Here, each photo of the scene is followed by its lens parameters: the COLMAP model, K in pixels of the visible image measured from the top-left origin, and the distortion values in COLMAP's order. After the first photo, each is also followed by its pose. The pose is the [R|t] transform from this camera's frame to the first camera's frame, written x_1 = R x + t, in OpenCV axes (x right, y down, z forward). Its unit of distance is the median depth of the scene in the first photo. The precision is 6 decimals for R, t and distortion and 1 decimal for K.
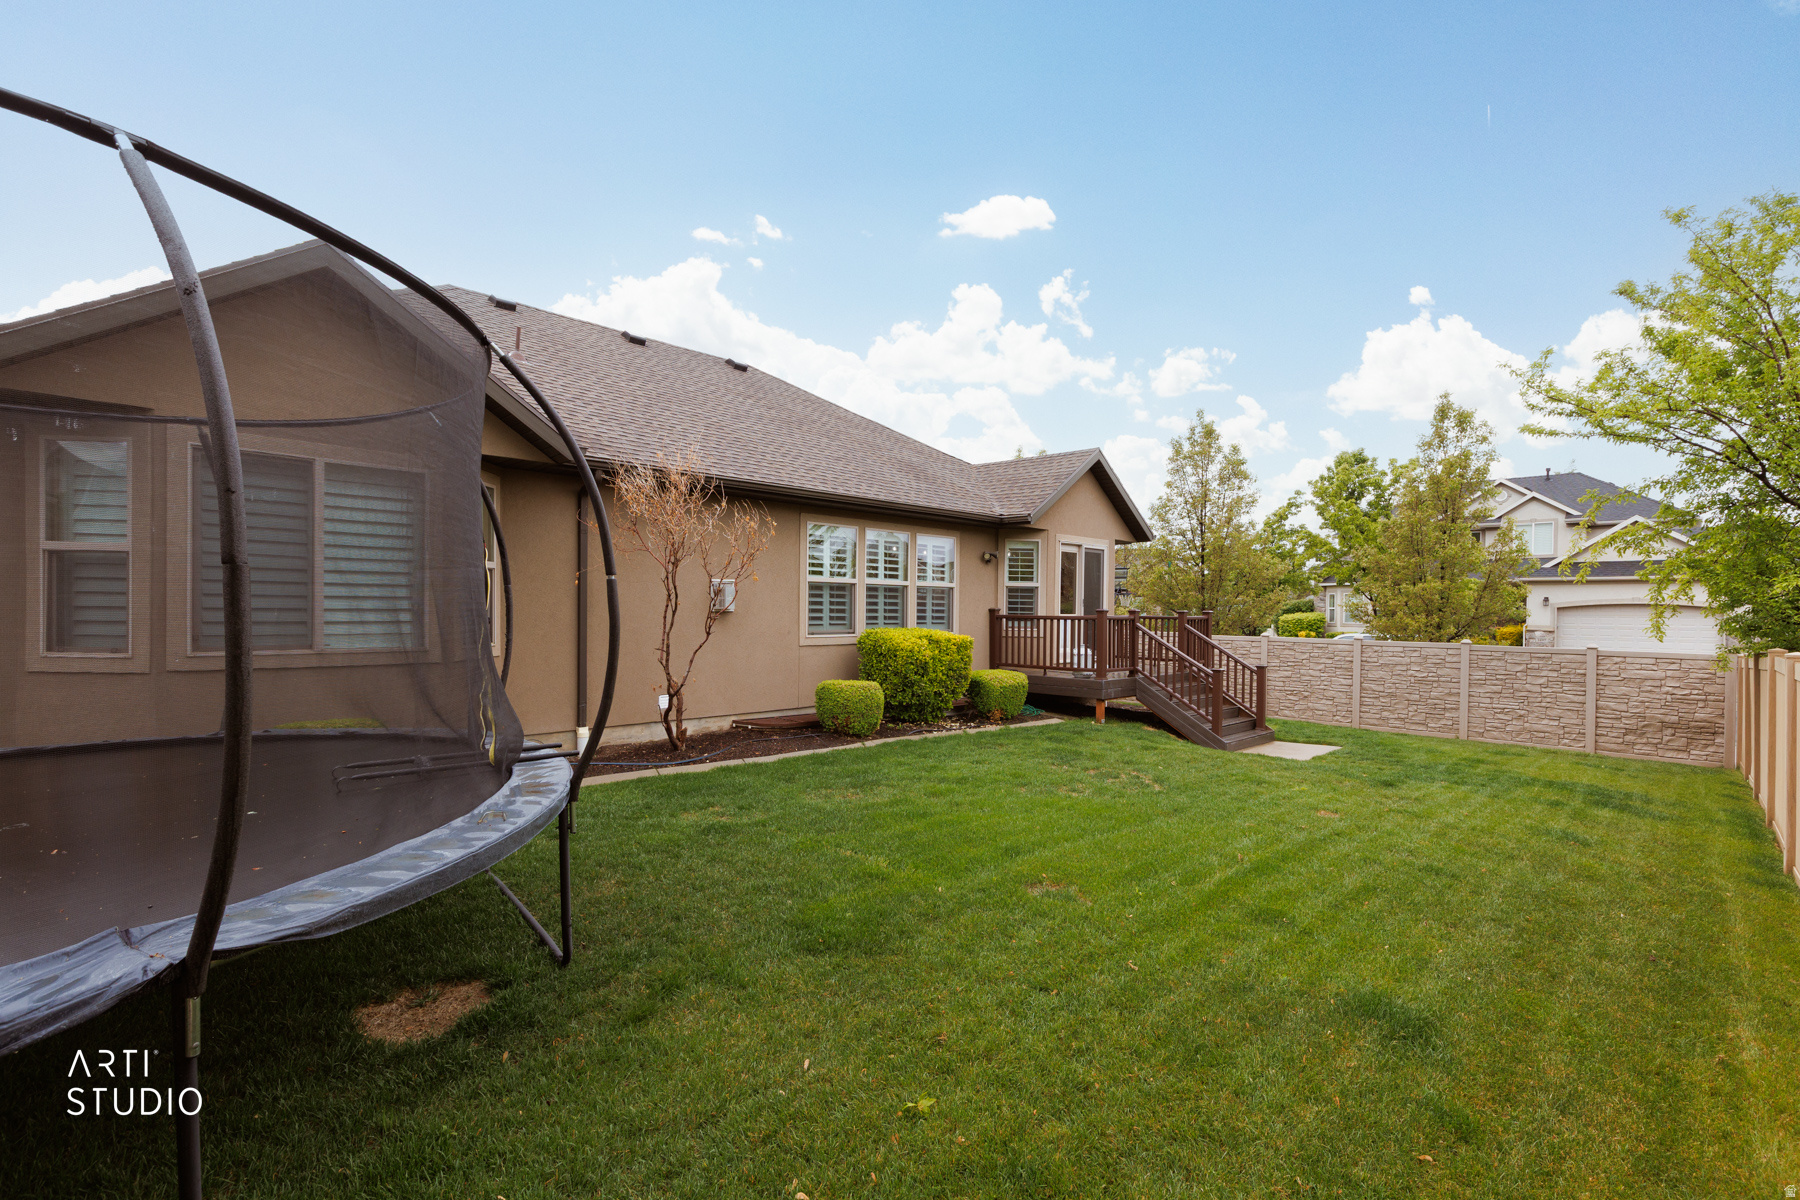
lens RADIAL K [[783.7, 0, 900.0], [0, 783.7, 600.0], [0, 0, 1]] dist [-0.000007, 0.000130]
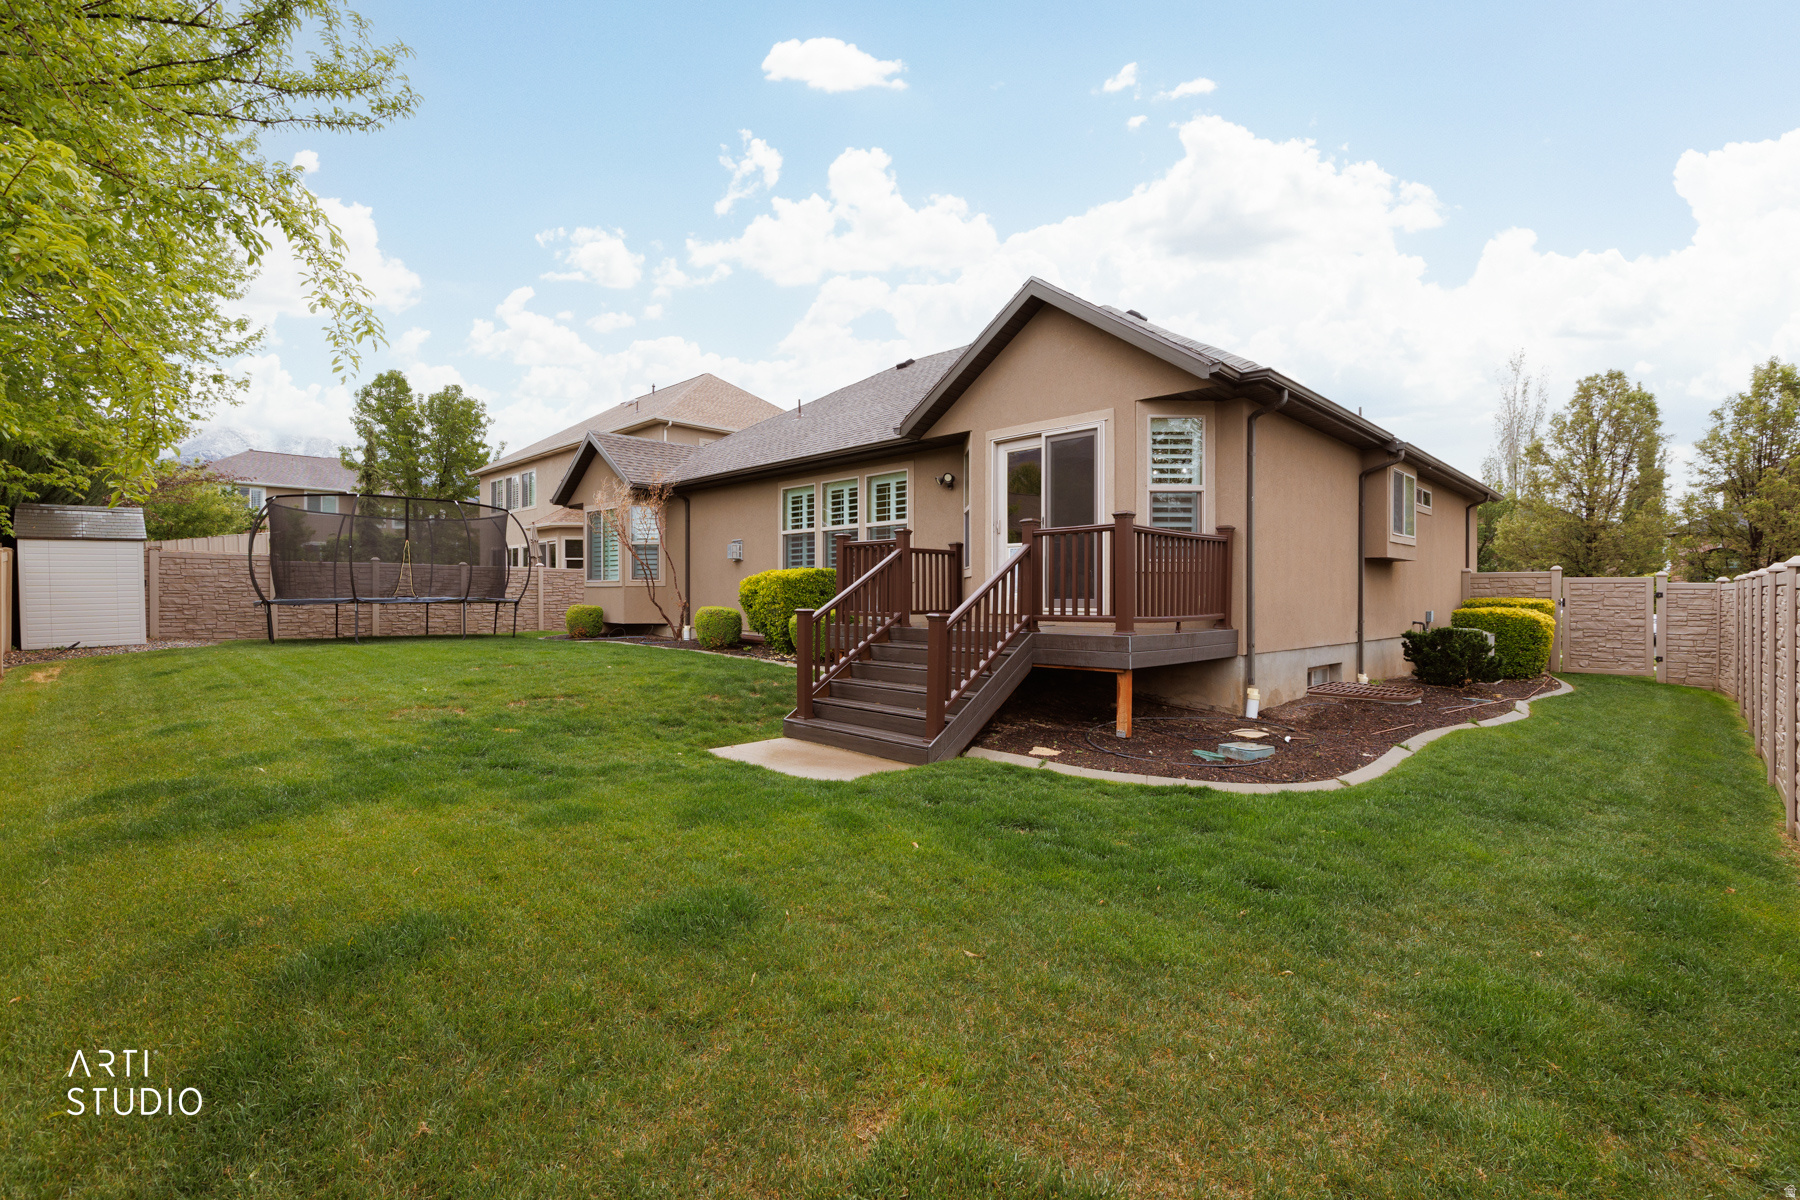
lens RADIAL K [[783.7, 0, 900.0], [0, 783.7, 600.0], [0, 0, 1]] dist [-0.000007, 0.000130]
pose [[0.022724, 0.017866, -0.999582, 0.978066], [0.043247, 0.998887, 0.018837, 0.055909], [0.998806, -0.043657, 0.021926, 0.953387]]
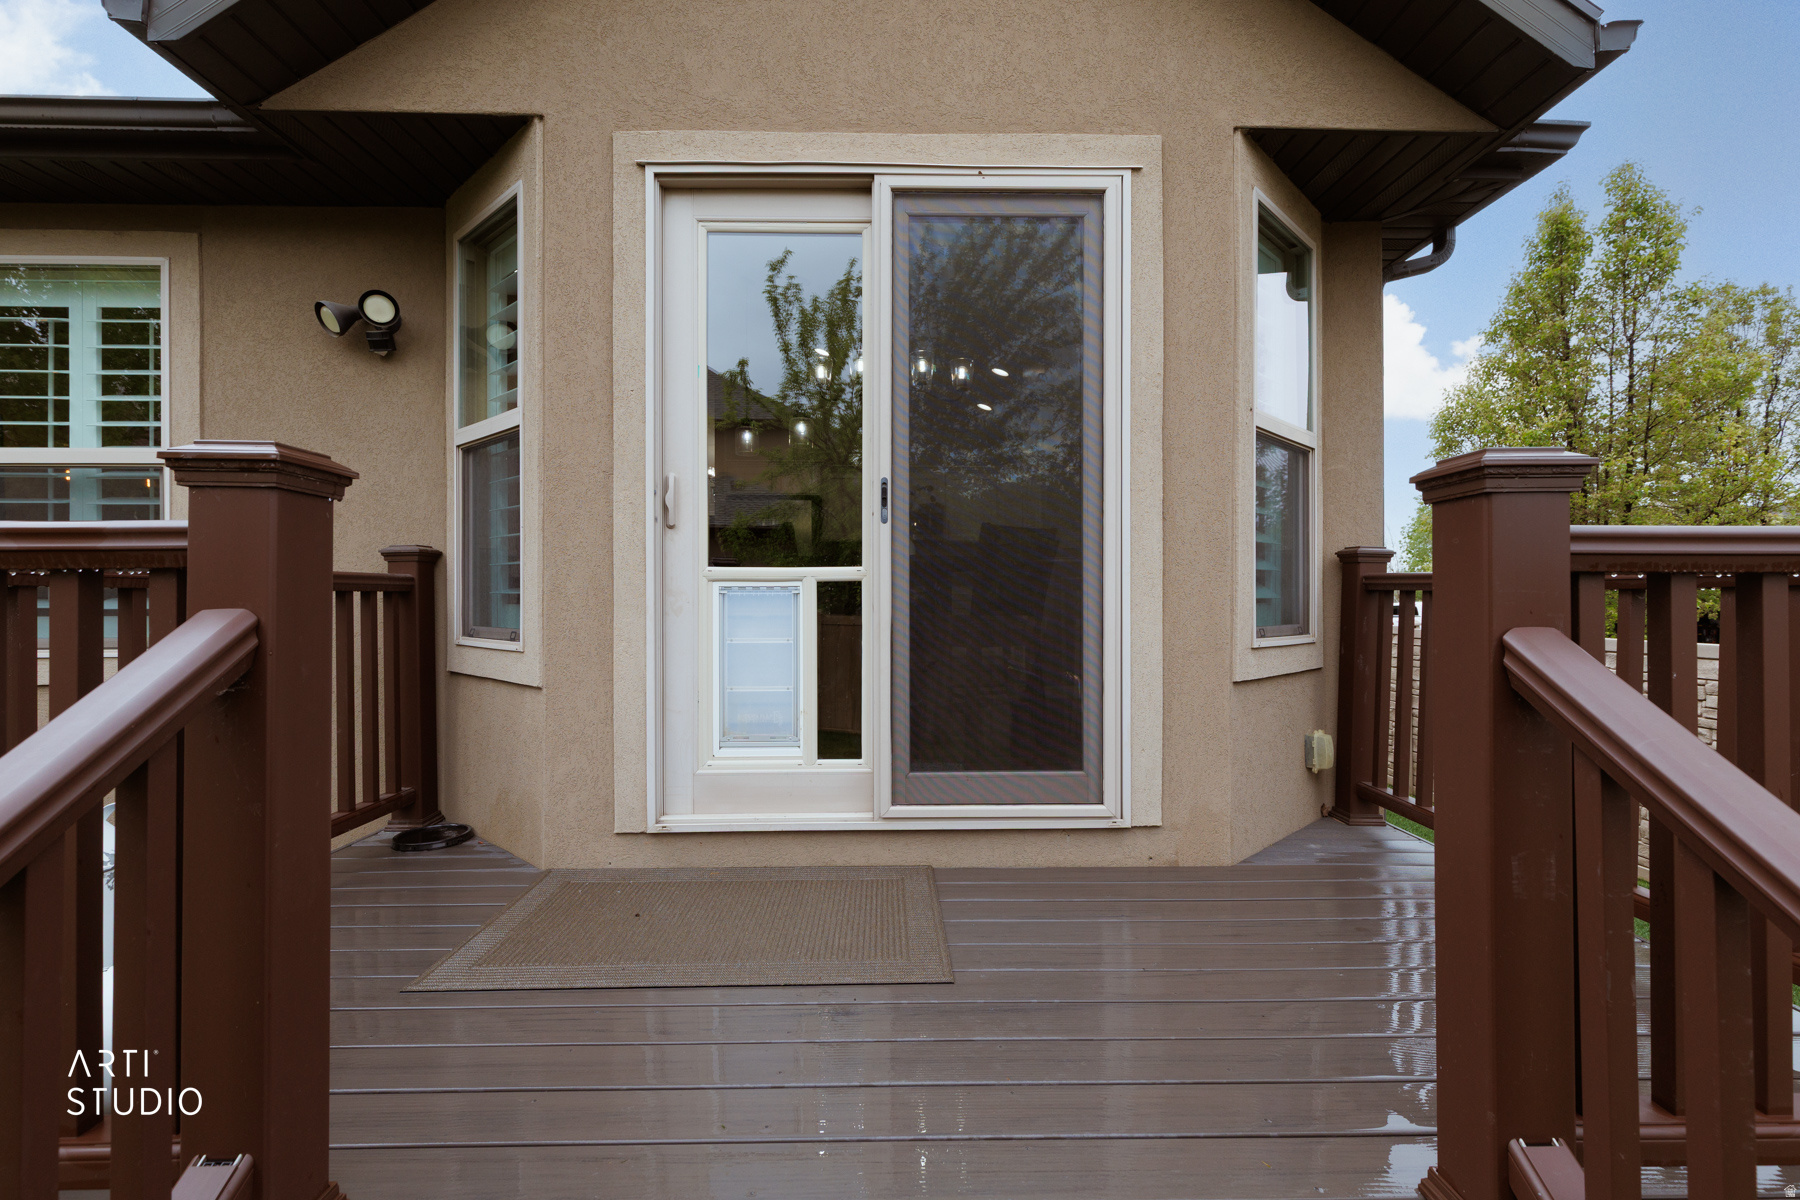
lens RADIAL K [[783.7, 0, 900.0], [0, 783.7, 600.0], [0, 0, 1]] dist [-0.000007, 0.000130]
pose [[0.737453, 0.003942, -0.675387, 0.388710], [0.023752, 0.999213, 0.031767, 0.022917], [0.674981, -0.039468, 0.736779, 0.959763]]
